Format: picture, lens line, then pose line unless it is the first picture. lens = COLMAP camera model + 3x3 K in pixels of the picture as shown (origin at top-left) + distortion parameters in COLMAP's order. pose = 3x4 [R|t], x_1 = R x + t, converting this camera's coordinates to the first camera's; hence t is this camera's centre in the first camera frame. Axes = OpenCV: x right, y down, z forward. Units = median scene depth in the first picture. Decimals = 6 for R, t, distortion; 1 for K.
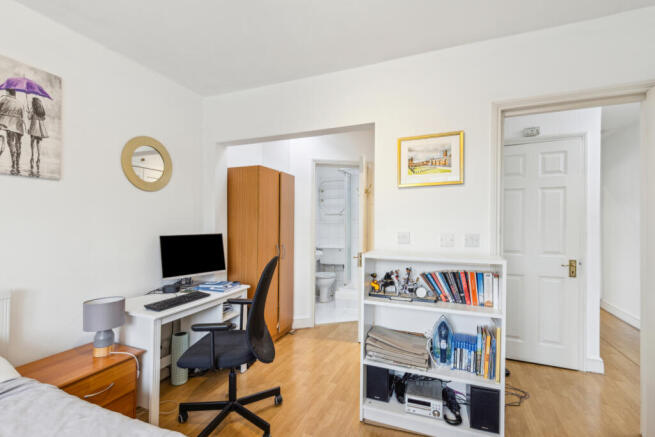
lens RADIAL K [[298.3, 0, 327.7], [0, 298.3, 224.2], [0, 0, 1]] dist [0.003093, 0.000534]
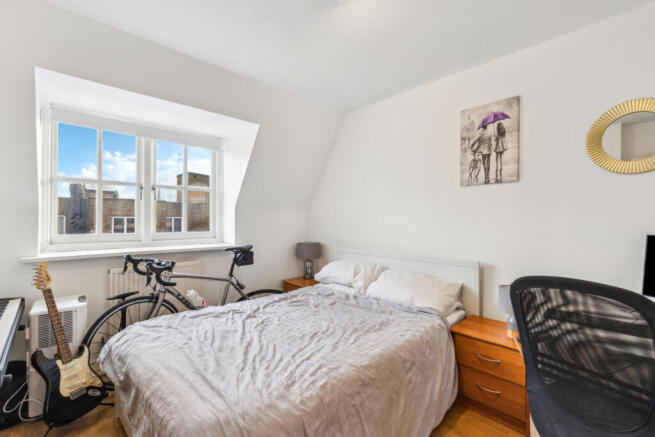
lens RADIAL K [[298.3, 0, 329.0], [0, 298.3, 216.1], [0, 0, 1]] dist [0.003093, 0.000534]
pose [[-0.395956, -0.008781, -0.918228, 0.543875], [-0.001849, 0.999960, -0.008765, 0.004333], [0.918268, -0.001773, -0.395956, 0.837628]]
